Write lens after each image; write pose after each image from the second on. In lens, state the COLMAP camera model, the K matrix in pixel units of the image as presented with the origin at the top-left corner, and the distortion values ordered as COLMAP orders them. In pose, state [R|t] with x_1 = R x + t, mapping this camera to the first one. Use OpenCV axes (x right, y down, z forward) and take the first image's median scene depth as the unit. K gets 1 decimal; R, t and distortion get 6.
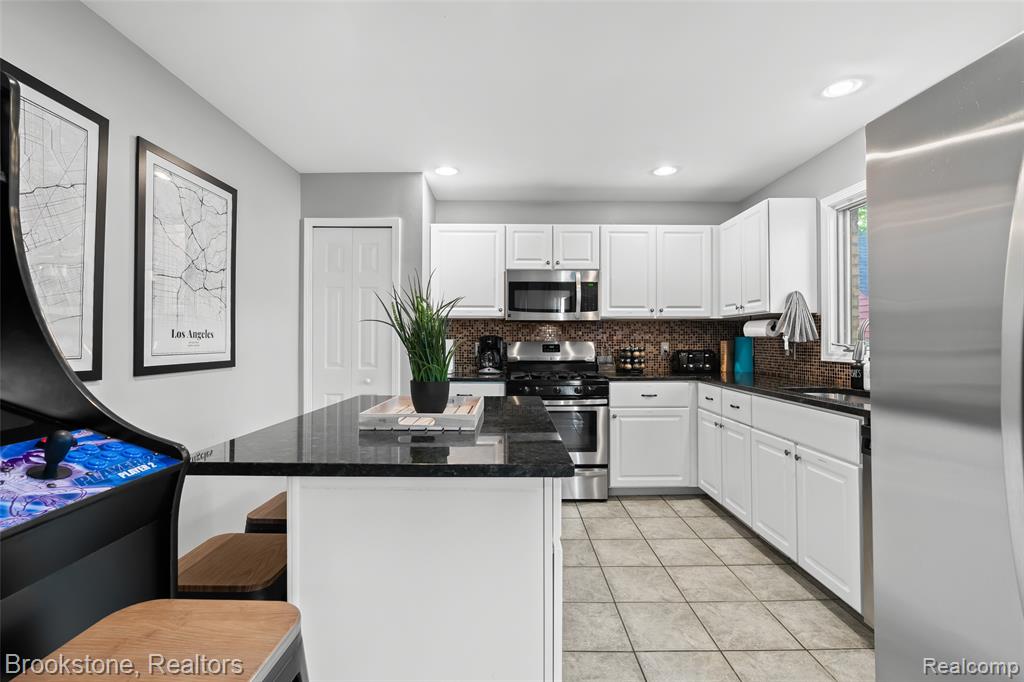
lens RADIAL K [[465.1, 0, 514.1], [0, 465.1, 336.1], [0, 0, 1]] dist [-0.009890, 0.002801]
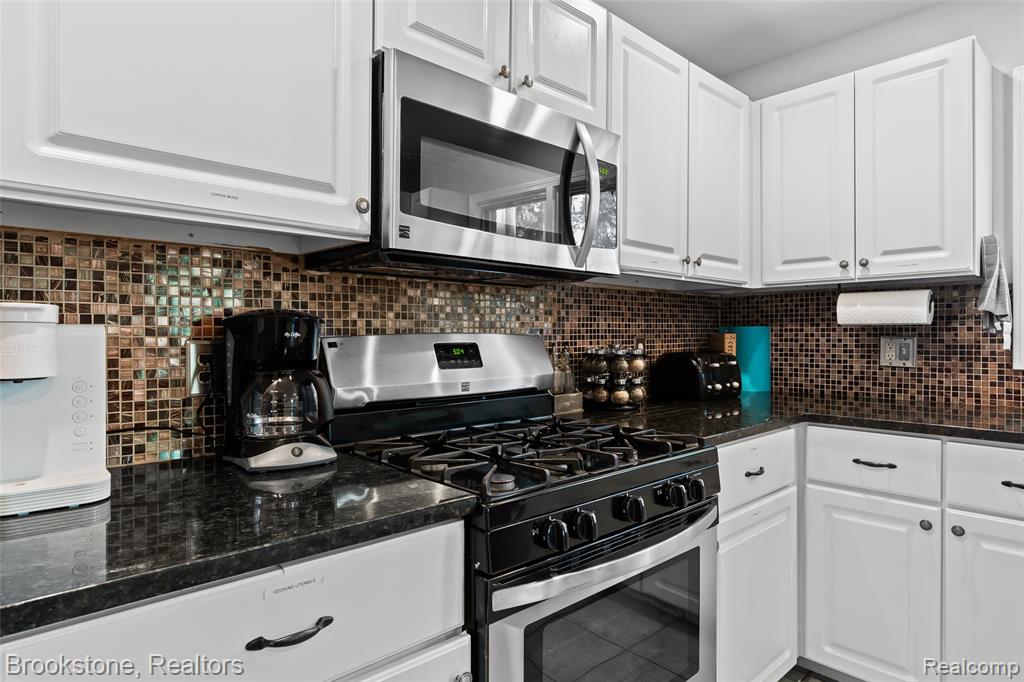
lens RADIAL K [[592.4, 0, 511.6], [0, 592.4, 332.7], [0, 0, 1]] dist [0.002666, 0.000332]
pose [[0.734237, 0.001567, 0.678891, -0.186475], [-0.005490, 0.999978, 0.003628, 0.009264], [-0.678871, -0.006391, 0.734230, 0.722695]]
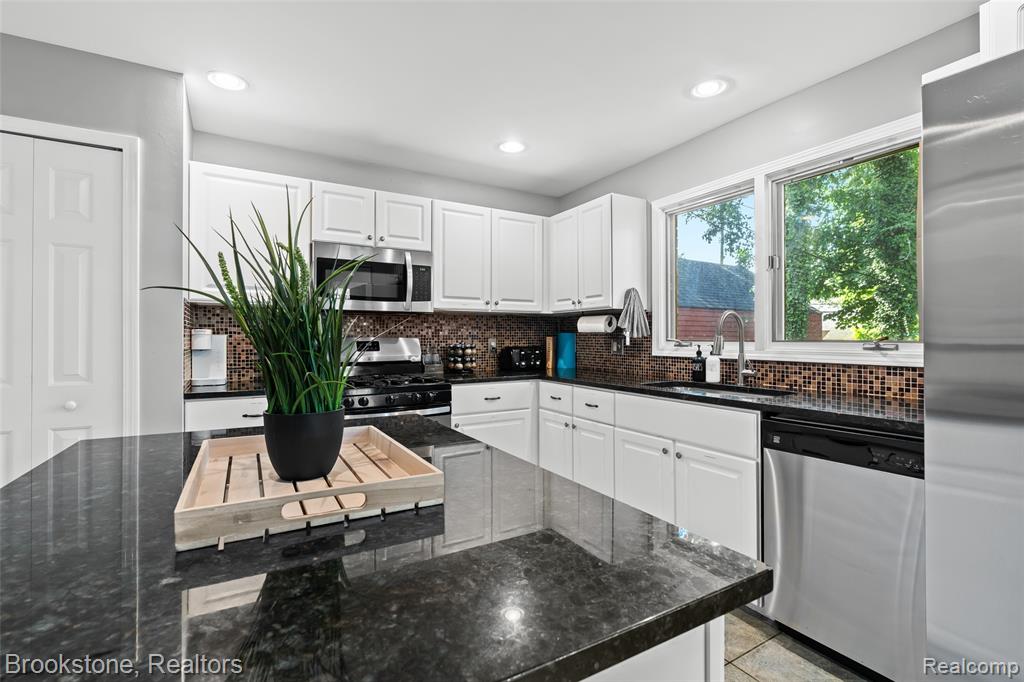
lens RADIAL K [[465.1, 0, 510.7], [0, 465.1, 336.0], [0, 0, 1]] dist [-0.009890, 0.002801]
pose [[0.867676, 0.000714, 0.497129, -0.112479], [-0.004162, 0.999974, 0.005827, 0.003393], [-0.497112, -0.007125, 0.867657, 0.200849]]
